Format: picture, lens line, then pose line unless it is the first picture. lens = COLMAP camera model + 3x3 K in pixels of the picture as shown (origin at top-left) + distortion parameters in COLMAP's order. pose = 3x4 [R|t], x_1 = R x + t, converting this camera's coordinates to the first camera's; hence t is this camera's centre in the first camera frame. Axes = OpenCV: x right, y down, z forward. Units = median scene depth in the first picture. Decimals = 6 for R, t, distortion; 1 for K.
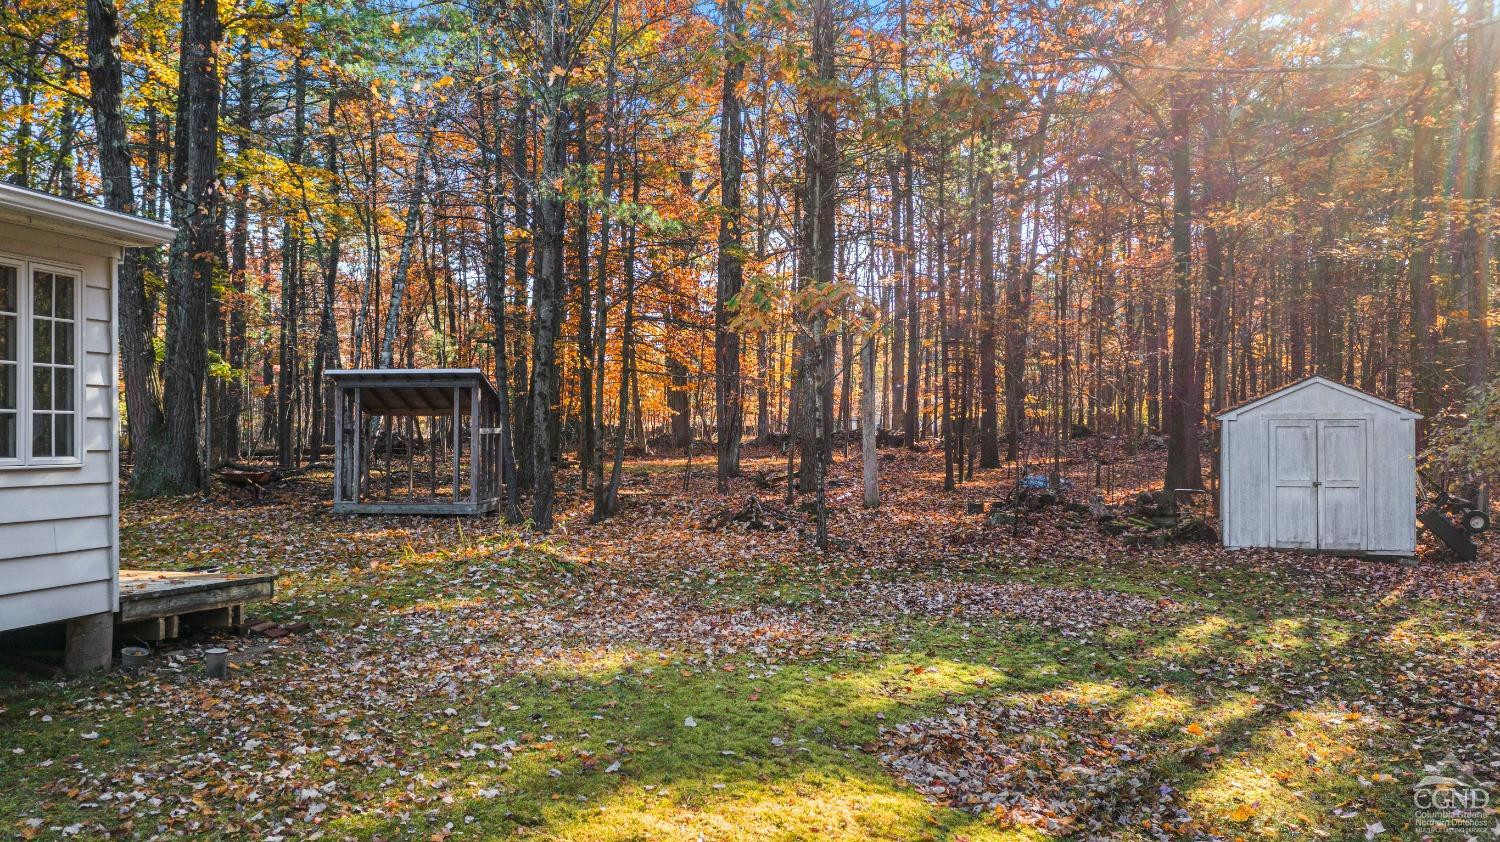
lens RADIAL K [[1203.9, 0, 746.5], [0, 1203.9, 422.9], [0, 0, 1]] dist [-0.001526, 0.002754]
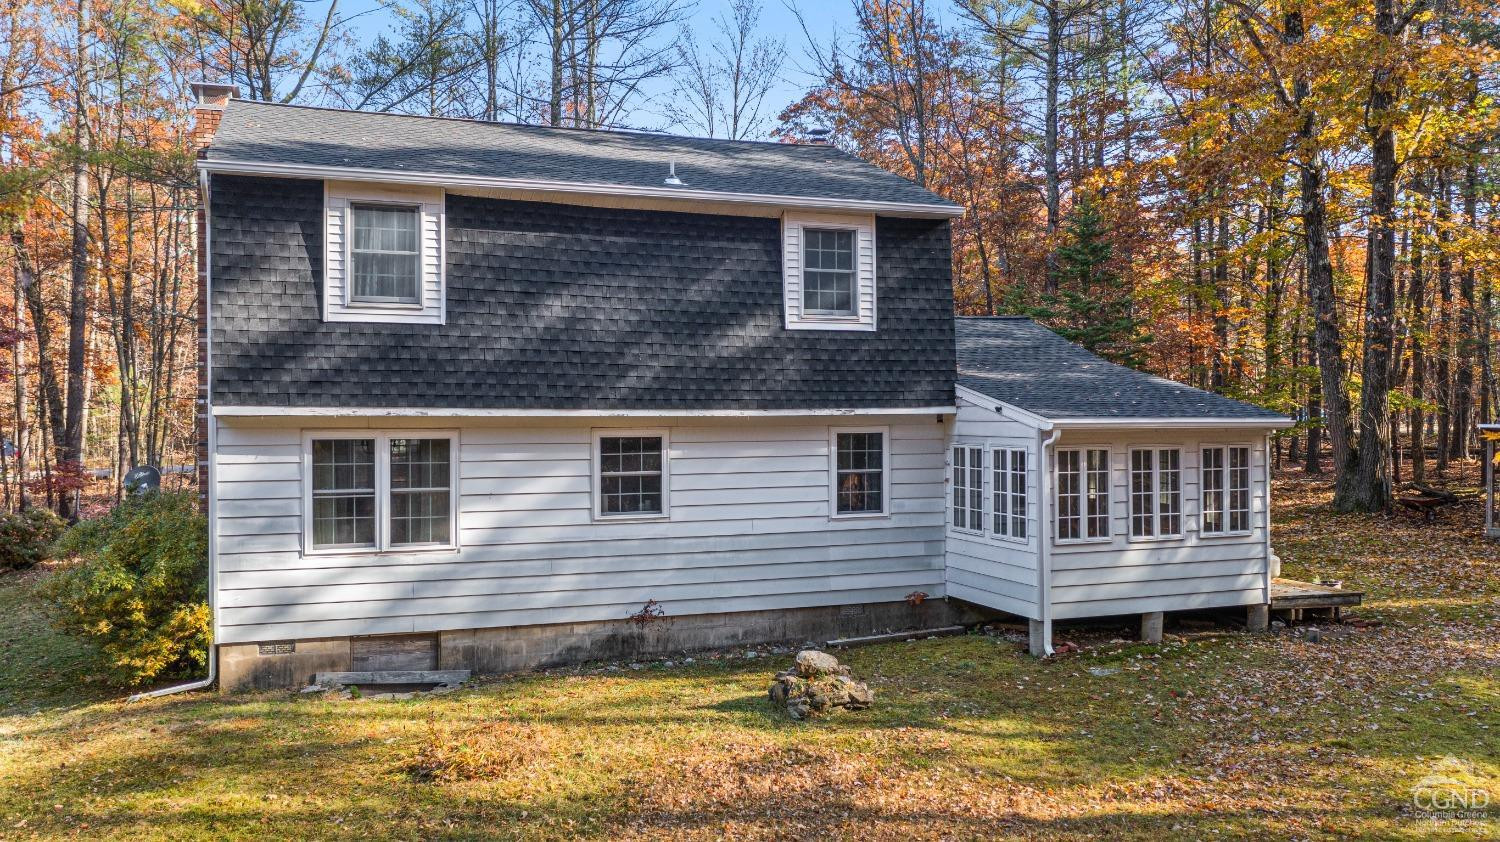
lens RADIAL K [[1203.9, 0, 746.5], [0, 1203.9, 422.9], [0, 0, 1]] dist [-0.001526, 0.002754]
pose [[0.560878, 0.008994, -0.827850, 0.698516], [0.014100, 0.999692, 0.020414, -0.213687], [0.827779, -0.023123, 0.560578, -0.922305]]
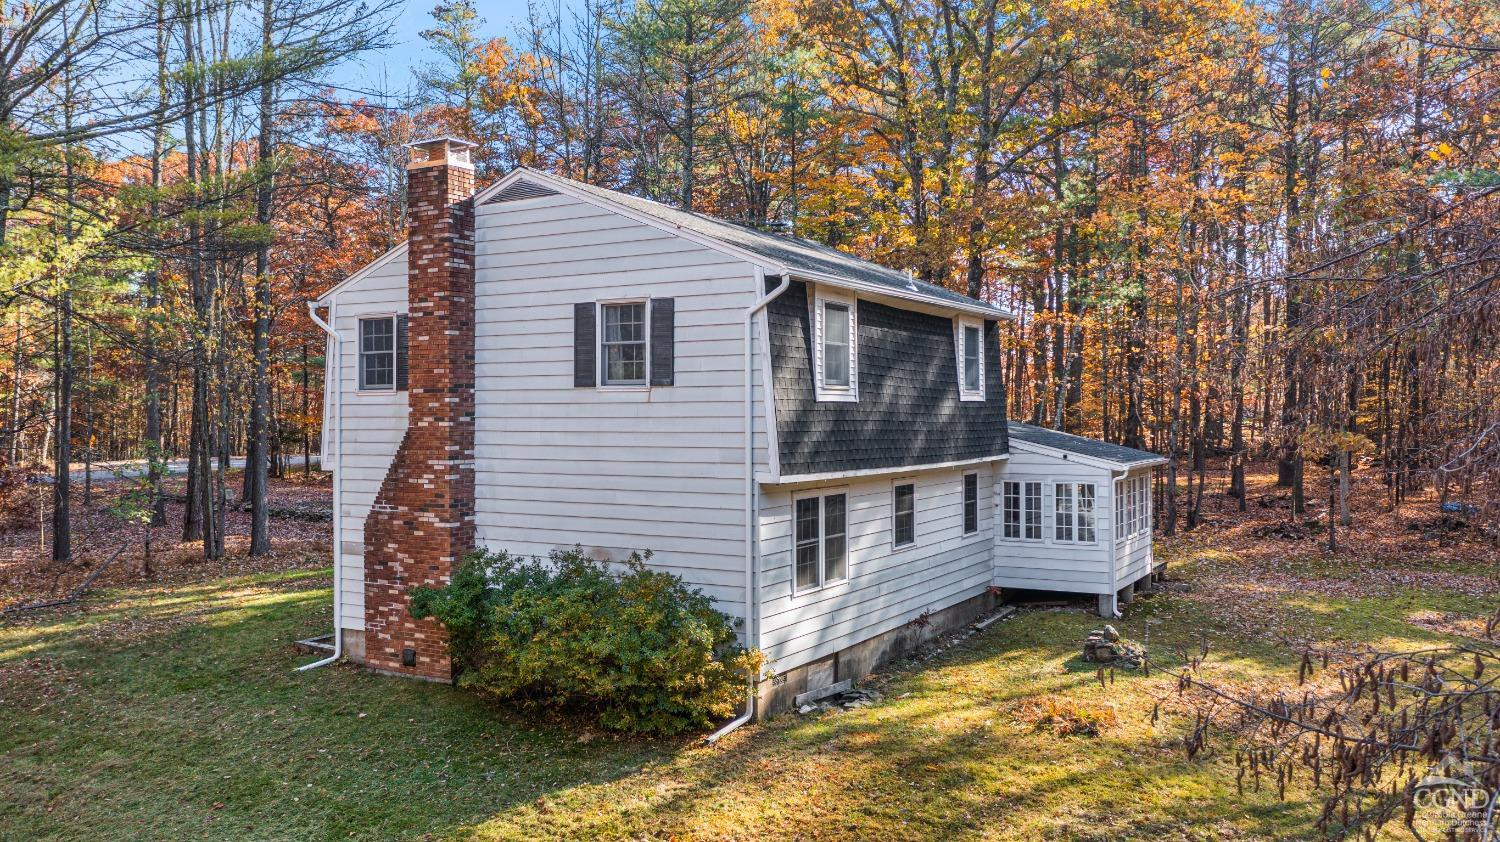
lens RADIAL K [[1203.9, 0, 746.5], [0, 1203.9, 422.9], [0, 0, 1]] dist [-0.001526, 0.002754]
pose [[0.958213, 0.005135, -0.286011, -0.625156], [0.003026, 0.999601, 0.028087, -0.357931], [0.286041, -0.027779, 0.957815, -2.514760]]
